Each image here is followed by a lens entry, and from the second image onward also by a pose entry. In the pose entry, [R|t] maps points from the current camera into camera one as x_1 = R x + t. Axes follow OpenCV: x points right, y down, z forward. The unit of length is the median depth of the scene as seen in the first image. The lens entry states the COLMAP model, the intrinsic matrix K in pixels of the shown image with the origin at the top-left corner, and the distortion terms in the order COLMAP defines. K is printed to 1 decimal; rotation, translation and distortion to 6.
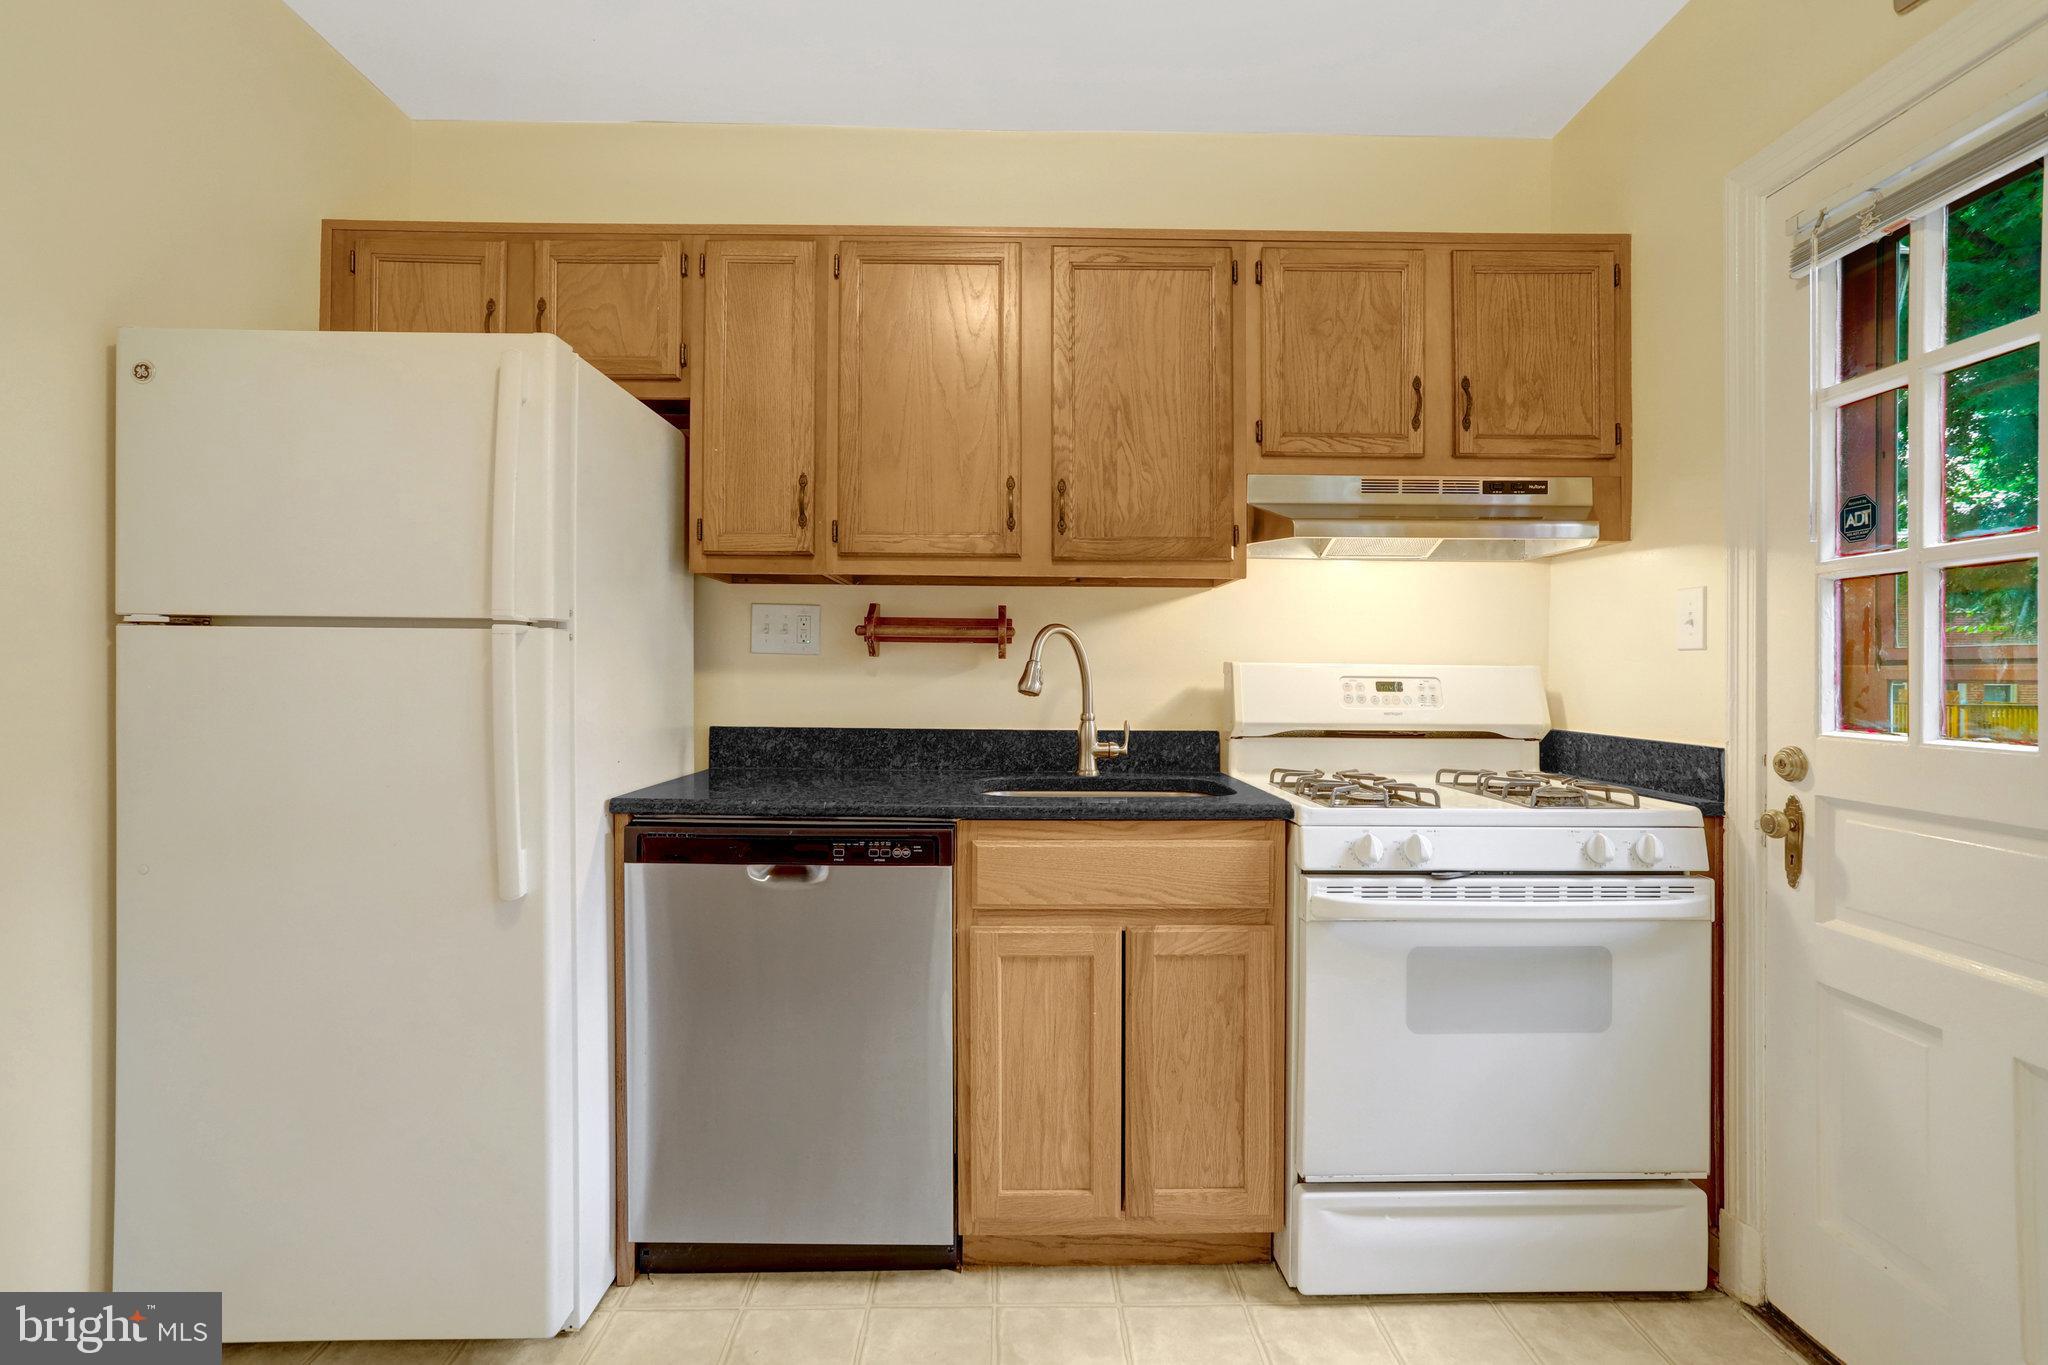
lens RADIAL K [[1006.3, 0, 1037.4], [0, 1006.3, 664.8], [0, 0, 1]] dist [-0.063316, 0.048173]
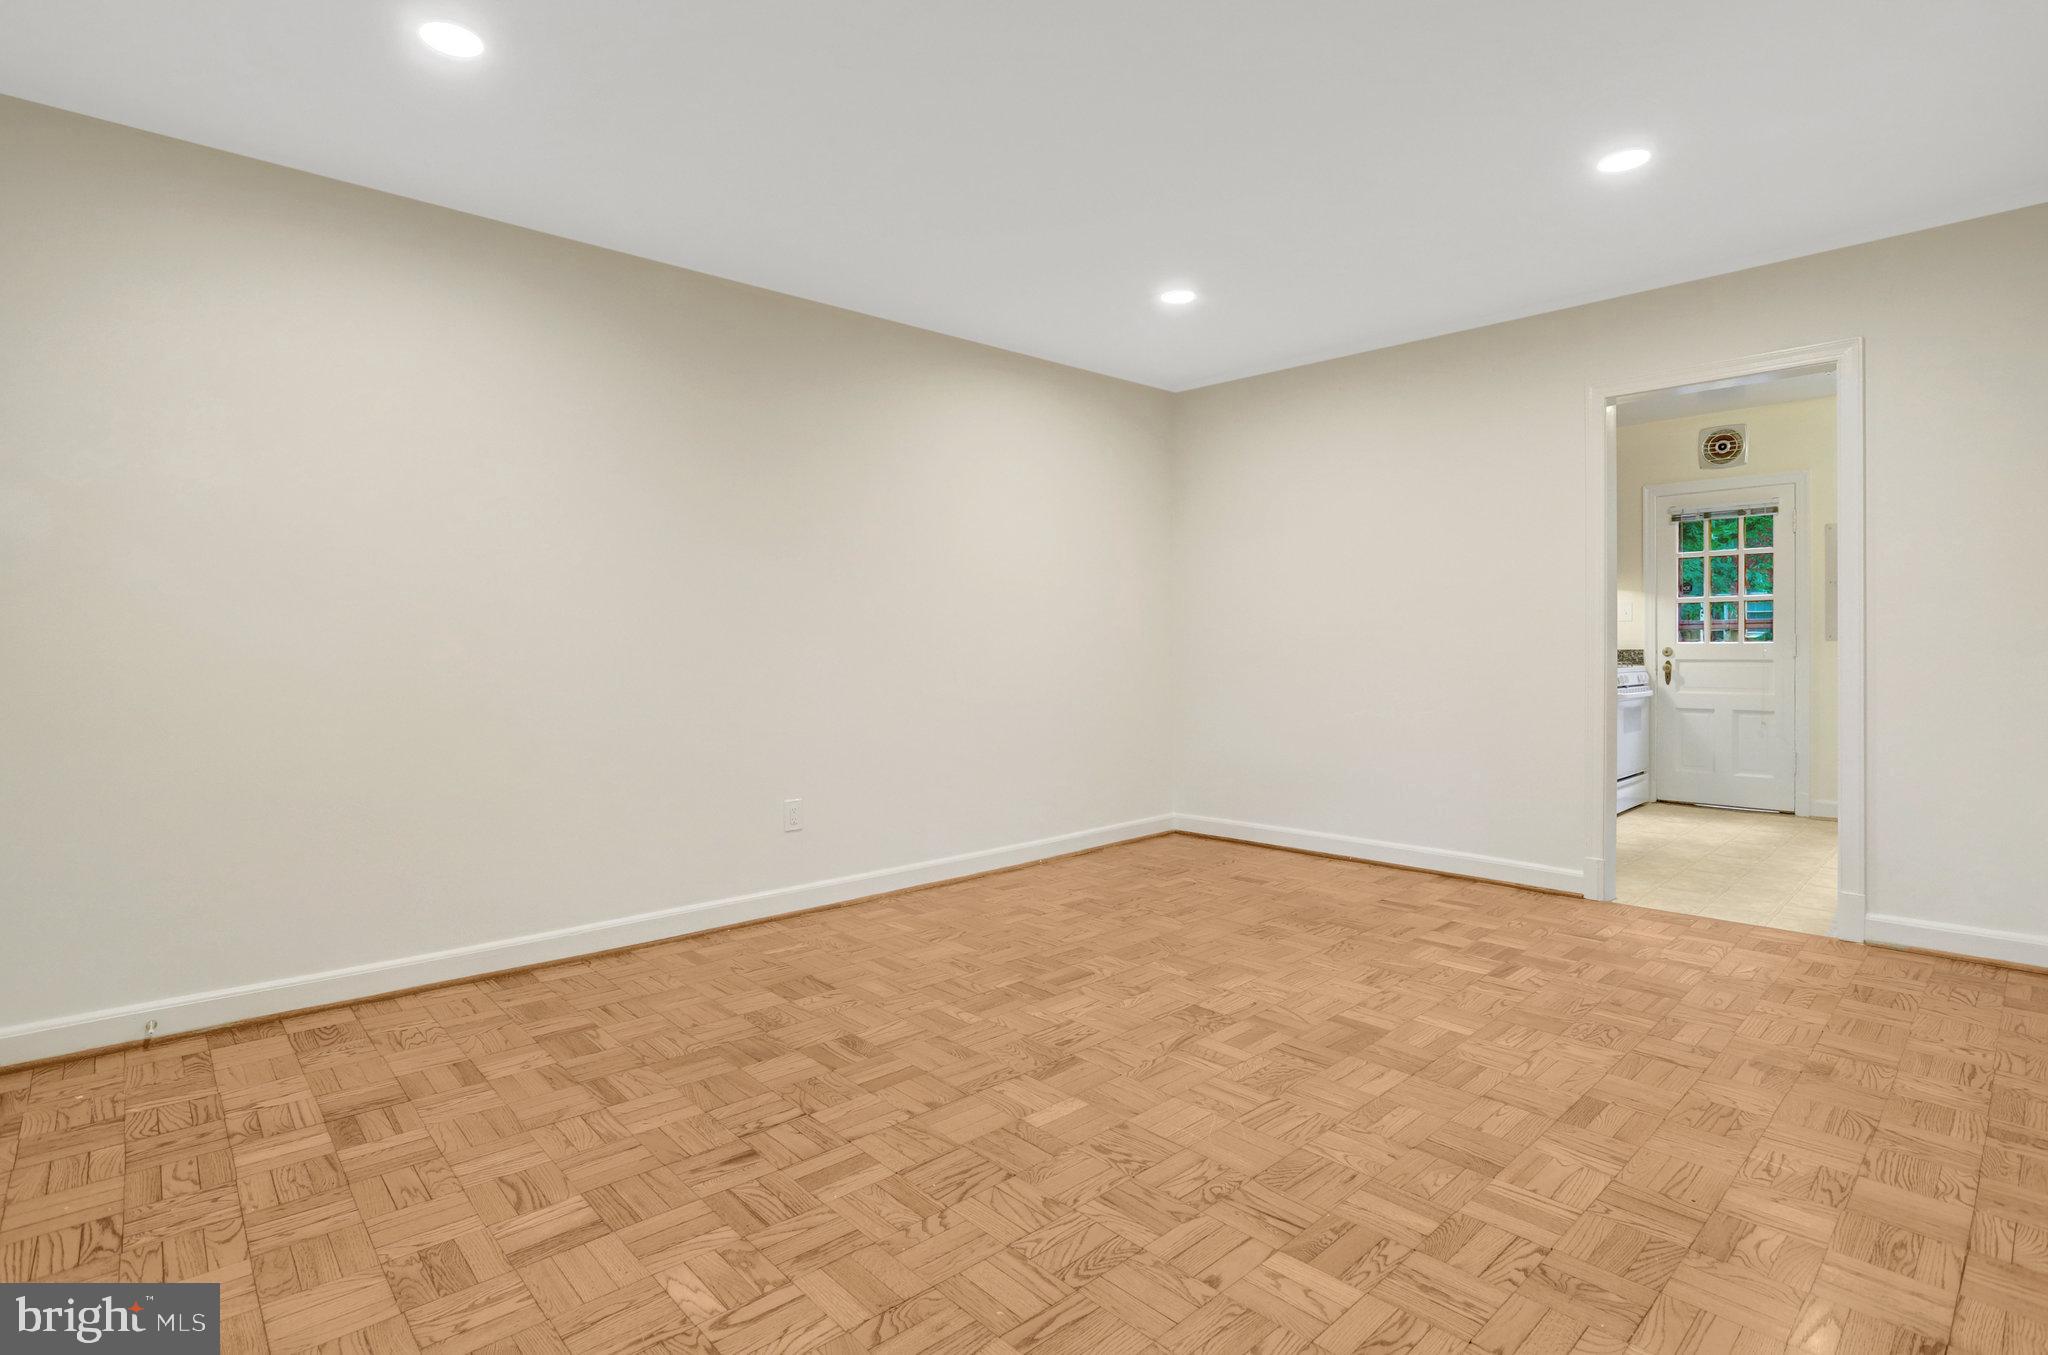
lens RADIAL K [[1026.4, 0, 1018.2], [0, 1026.4, 661.5], [0, 0, 1]] dist [-0.073264, 0.031239]
pose [[0.745848, -0.023843, 0.665689, -2.874888], [0.009078, 0.999630, 0.025633, 0.014371], [-0.666054, -0.013075, 0.745789, -0.150899]]
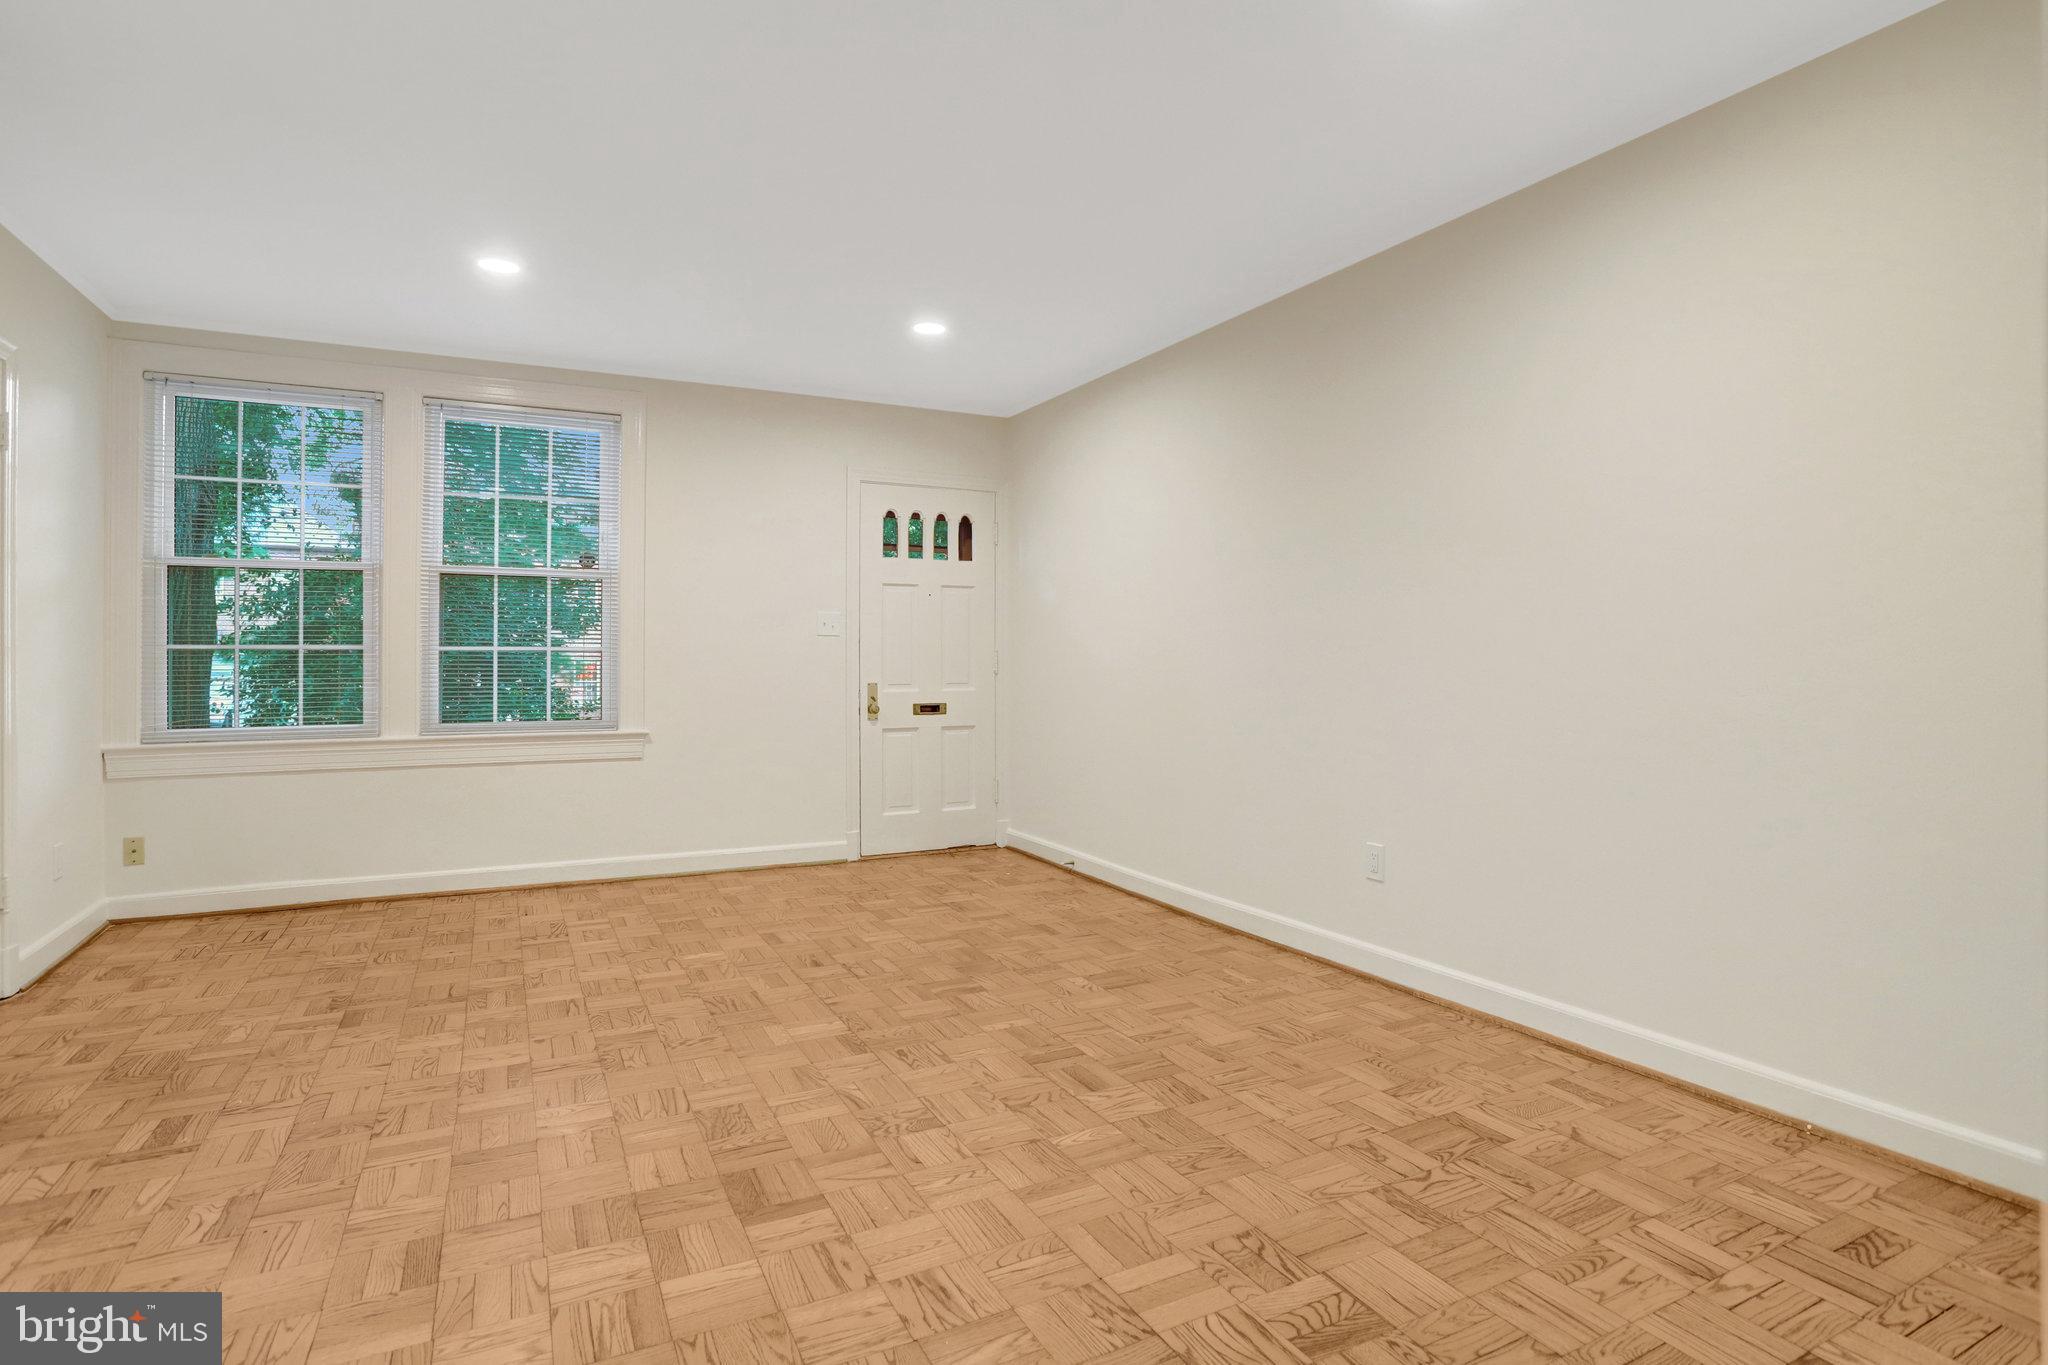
lens RADIAL K [[1035.6, 0, 1005.2], [0, 1035.6, 646.4], [0, 0, 1]] dist [-0.057994, 0.032192]
pose [[0.423722, -0.020832, -0.905553, -0.704507], [0.010875, 0.999780, -0.017911, 0.029828], [0.905727, -0.002258, 0.423855, 0.325497]]
